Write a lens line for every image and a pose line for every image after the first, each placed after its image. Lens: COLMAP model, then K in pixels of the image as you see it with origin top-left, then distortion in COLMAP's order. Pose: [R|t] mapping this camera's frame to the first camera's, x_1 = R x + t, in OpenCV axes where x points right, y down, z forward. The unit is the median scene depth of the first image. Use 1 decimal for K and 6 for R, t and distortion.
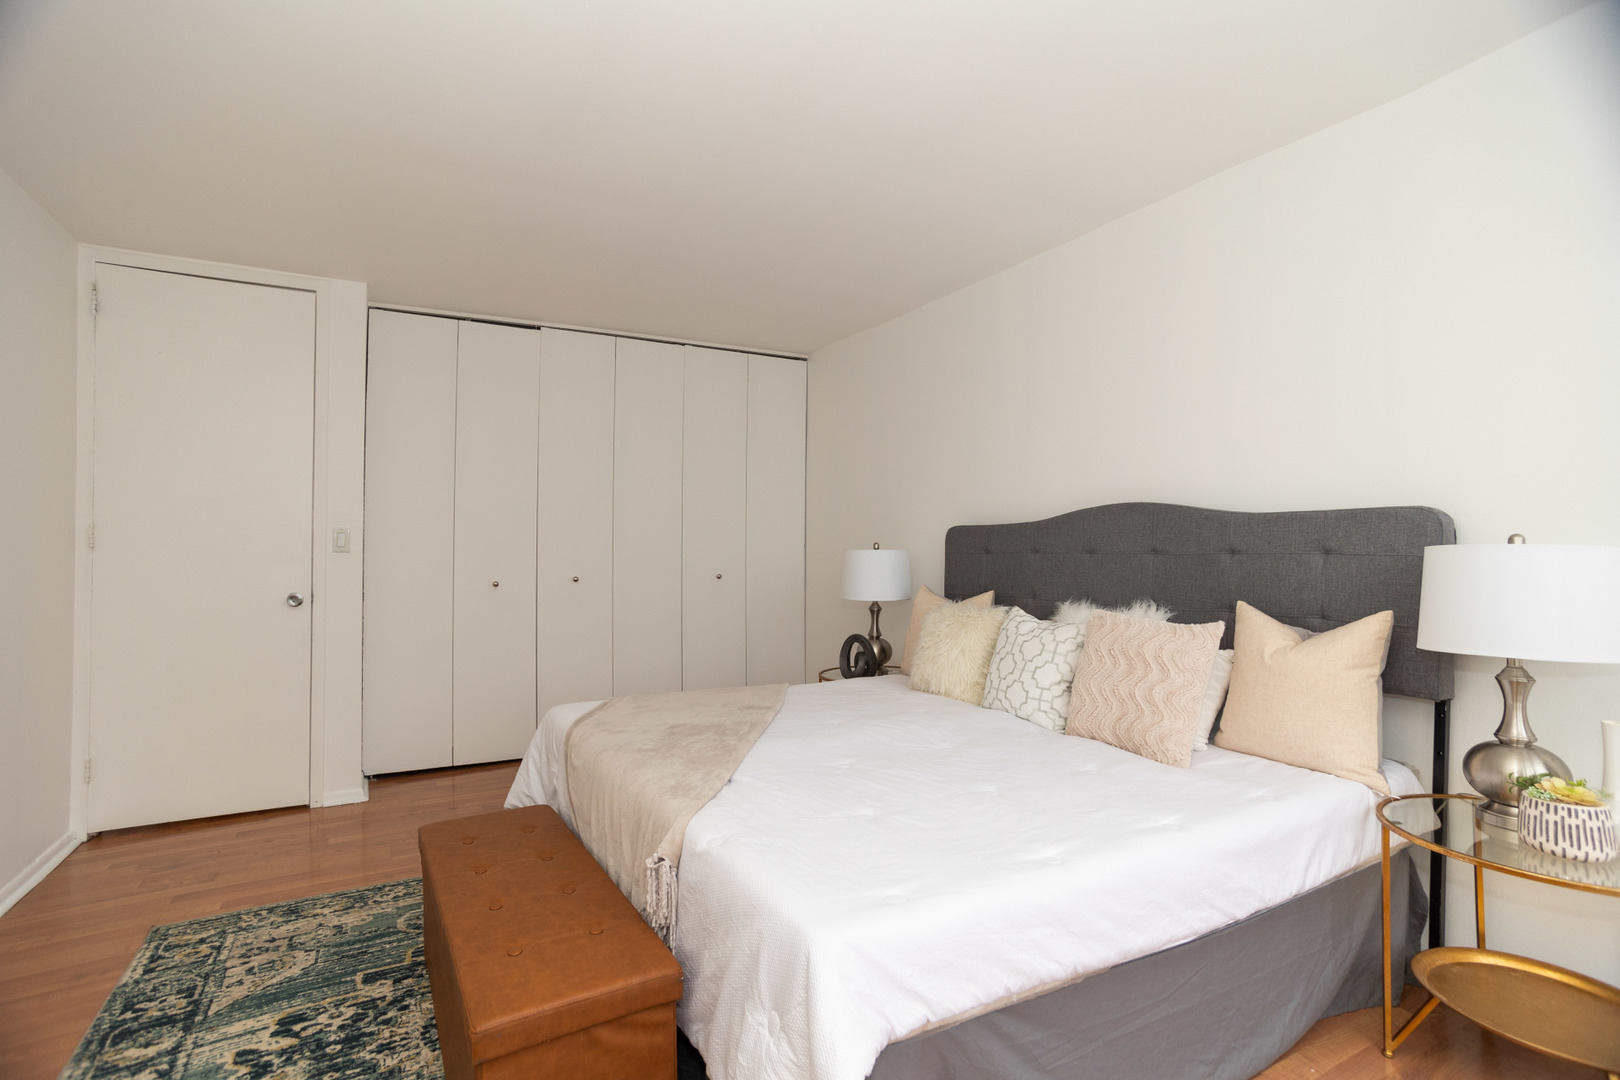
lens RADIAL K [[786.8, 0, 810.7], [0, 786.8, 550.6], [0, 0, 1]] dist [-0.044169, 0.032509]
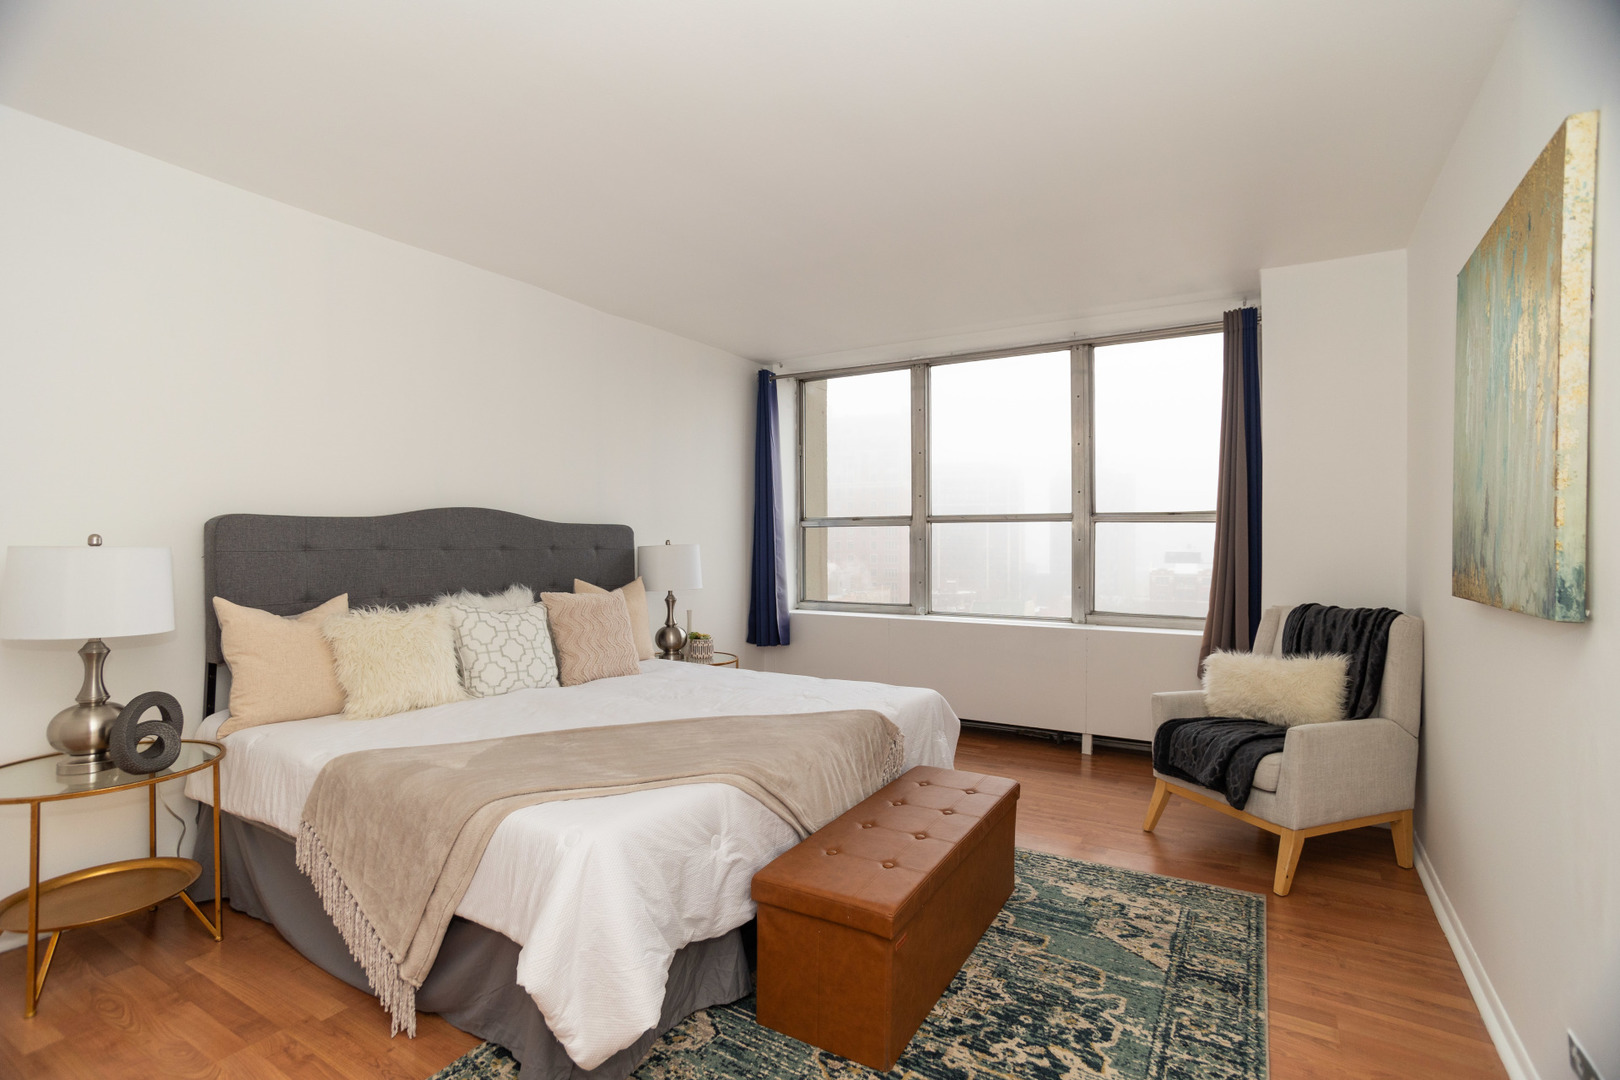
lens RADIAL K [[786.8, 0, 811.5], [0, 786.8, 533.6], [0, 0, 1]] dist [-0.044169, 0.032509]
pose [[-0.505963, 0.012624, 0.862463, -1.301329], [-0.002215, 0.999871, -0.015935, -0.003854], [-0.862552, -0.009973, -0.505870, 1.681057]]
